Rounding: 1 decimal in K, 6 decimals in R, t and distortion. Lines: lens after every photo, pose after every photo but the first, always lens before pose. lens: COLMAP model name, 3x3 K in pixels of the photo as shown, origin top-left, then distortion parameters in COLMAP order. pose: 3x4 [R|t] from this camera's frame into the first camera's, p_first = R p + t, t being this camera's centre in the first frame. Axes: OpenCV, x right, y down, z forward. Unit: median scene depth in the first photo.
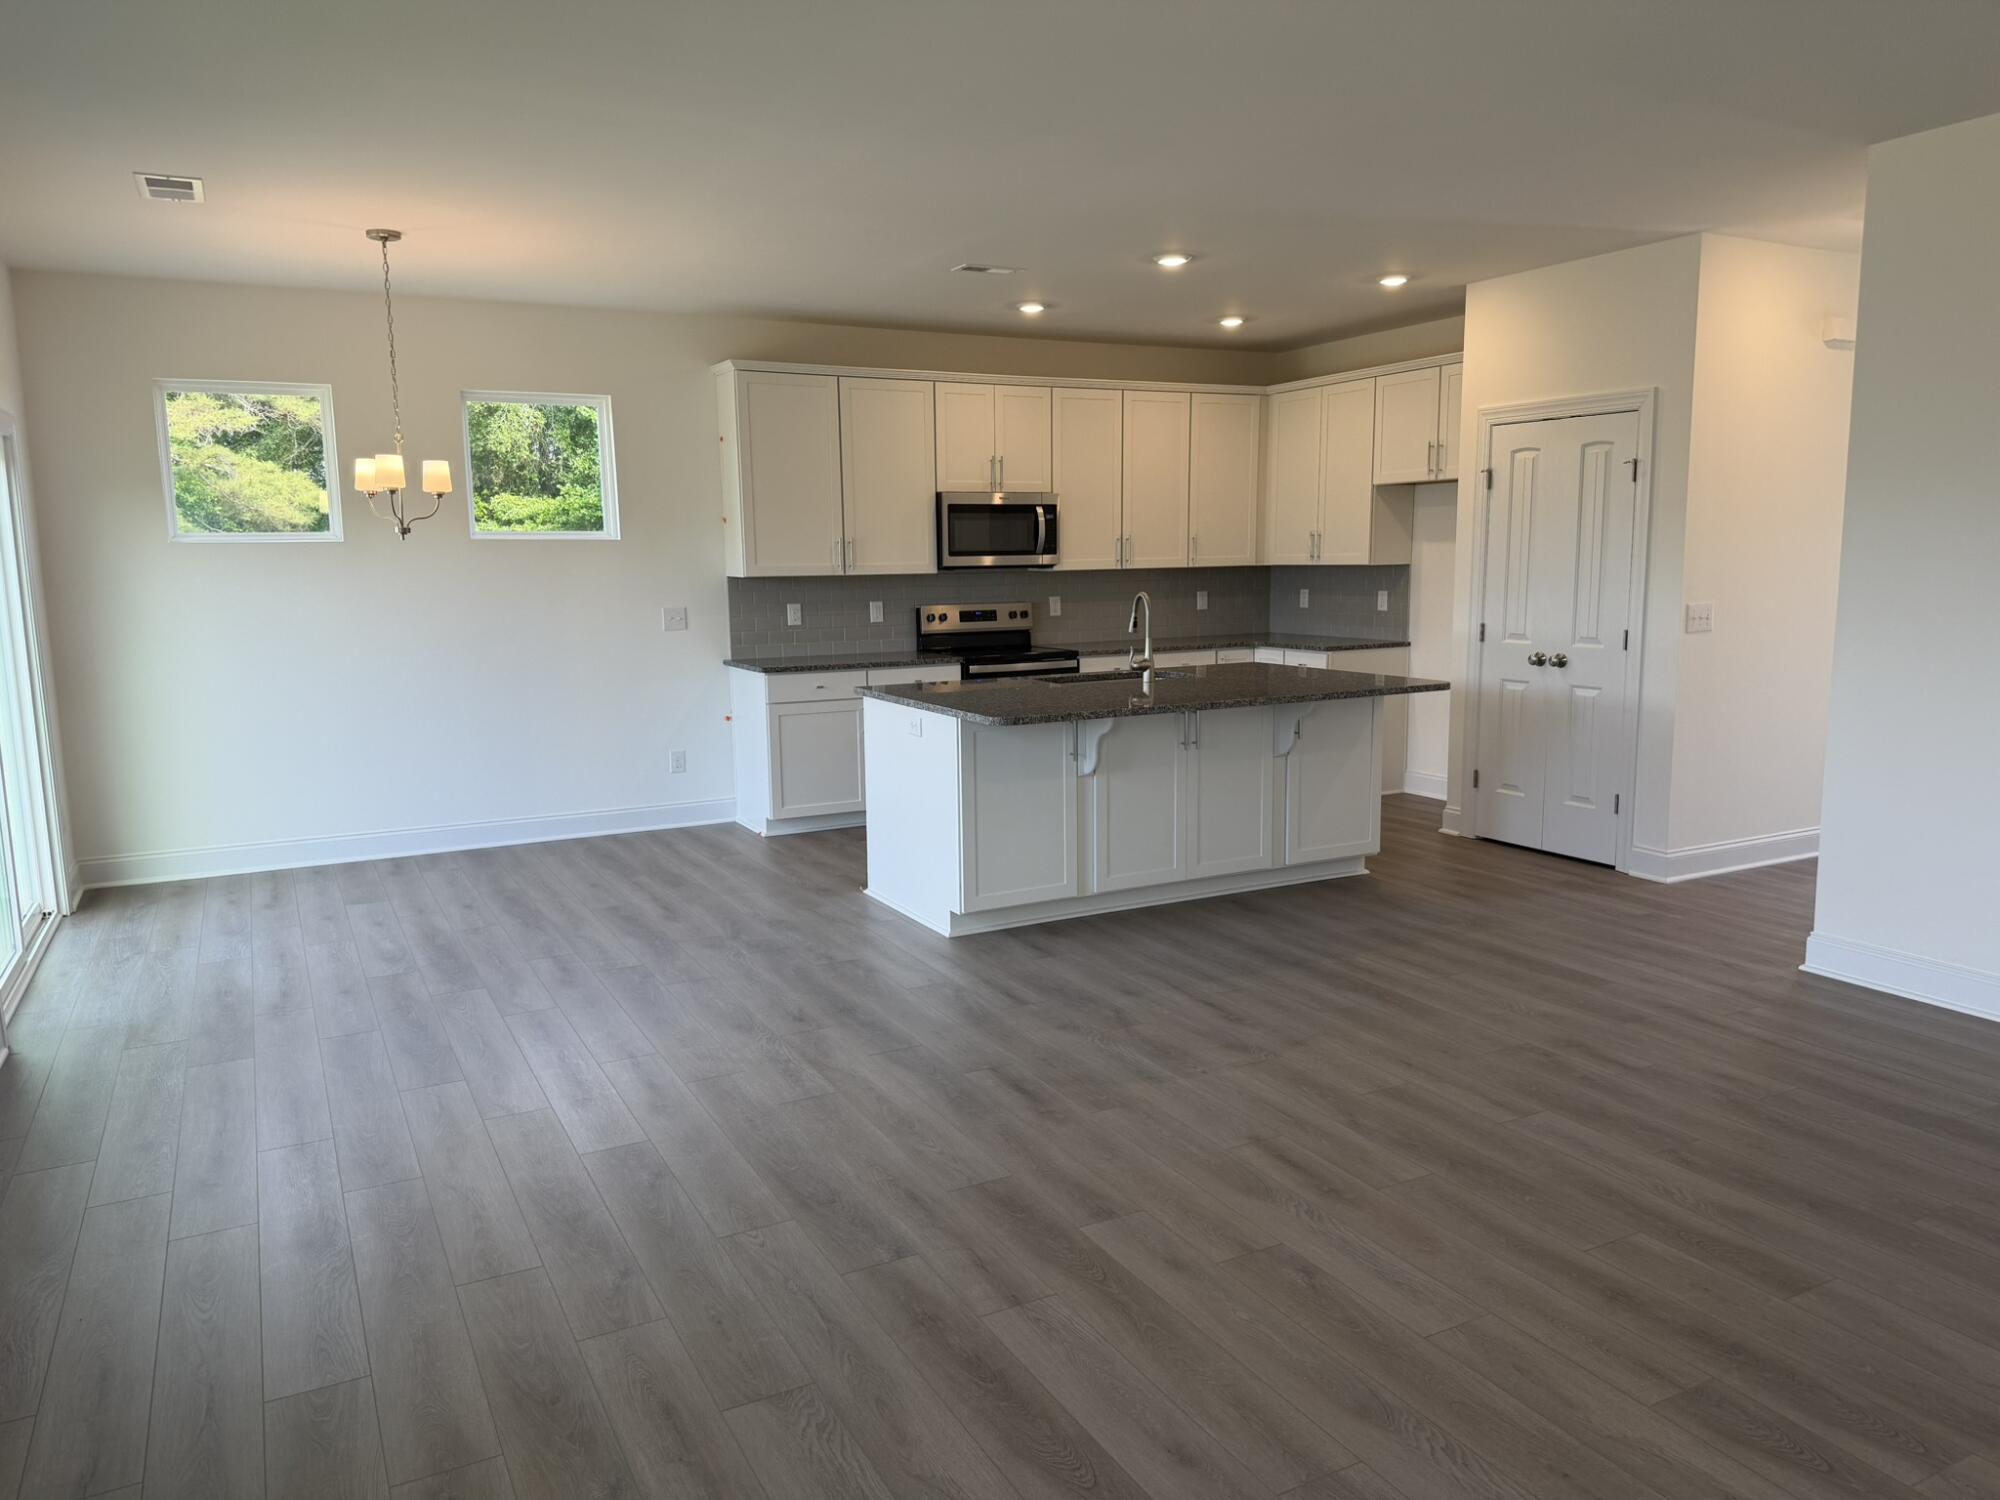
lens RADIAL K [[1410.0, 0, 1000.0], [0, 1410.0, 750.0], [0, 0, 1]] dist [0.254225, 0.000227]
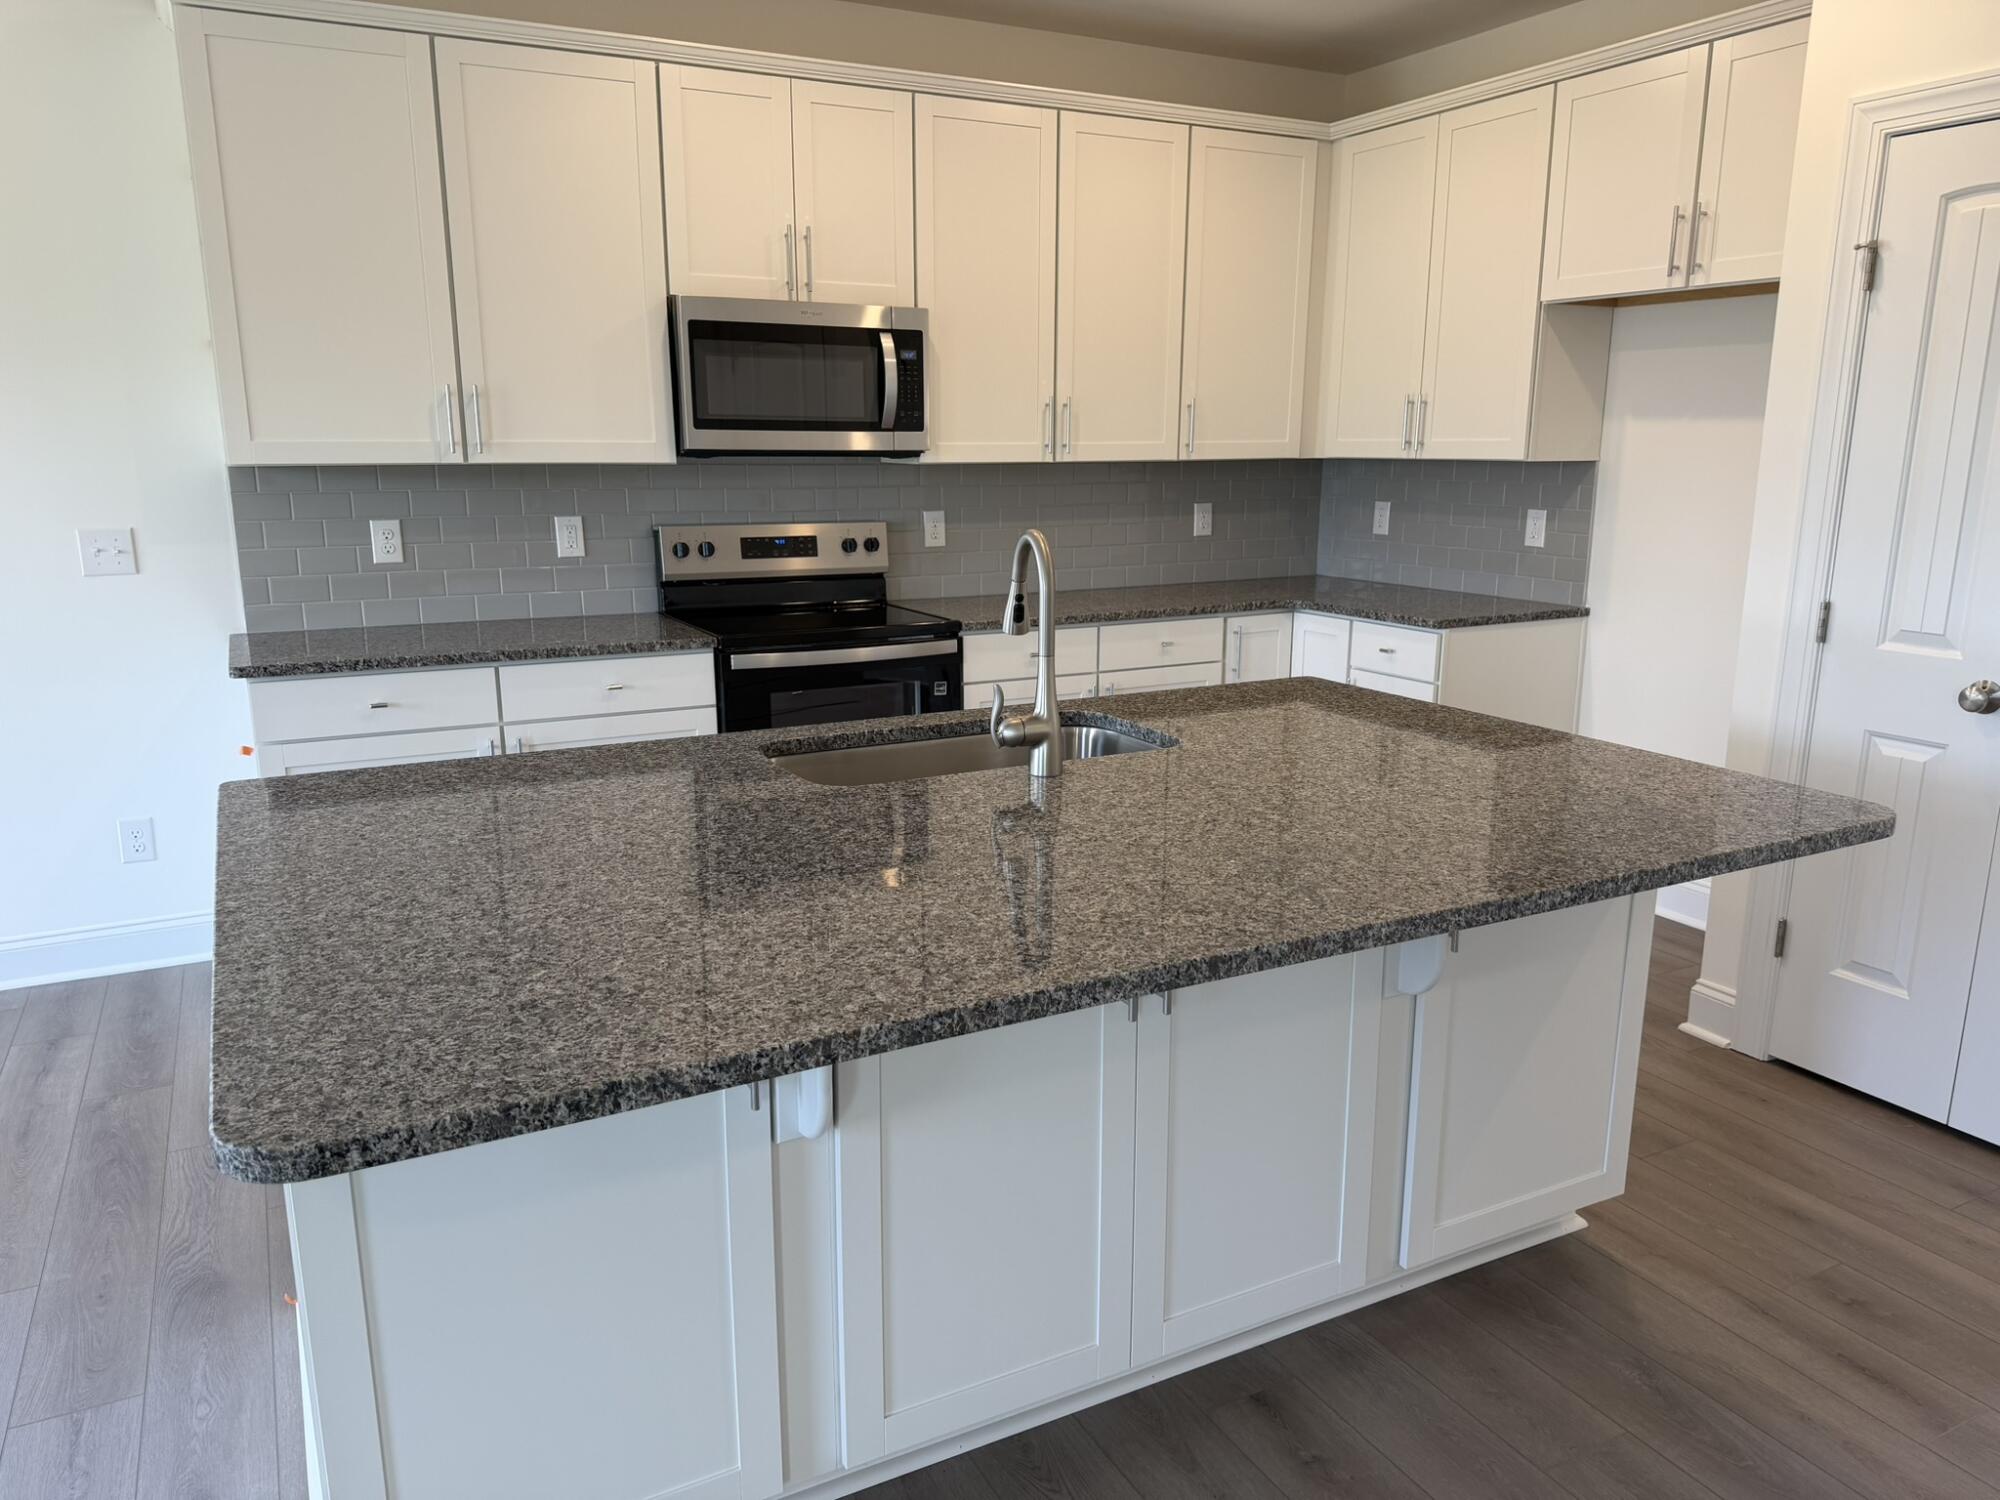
lens RADIAL K [[1385.9, 0, 1000.0], [0, 1385.9, 750.0], [0, 0, 1]] dist [0.164993, -0.172469]
pose [[0.999885, 0.014544, -0.004349, 0.072482], [-0.014139, 0.996538, 0.081933, -0.064860], [0.005526, -0.081862, 0.996628, 0.486983]]
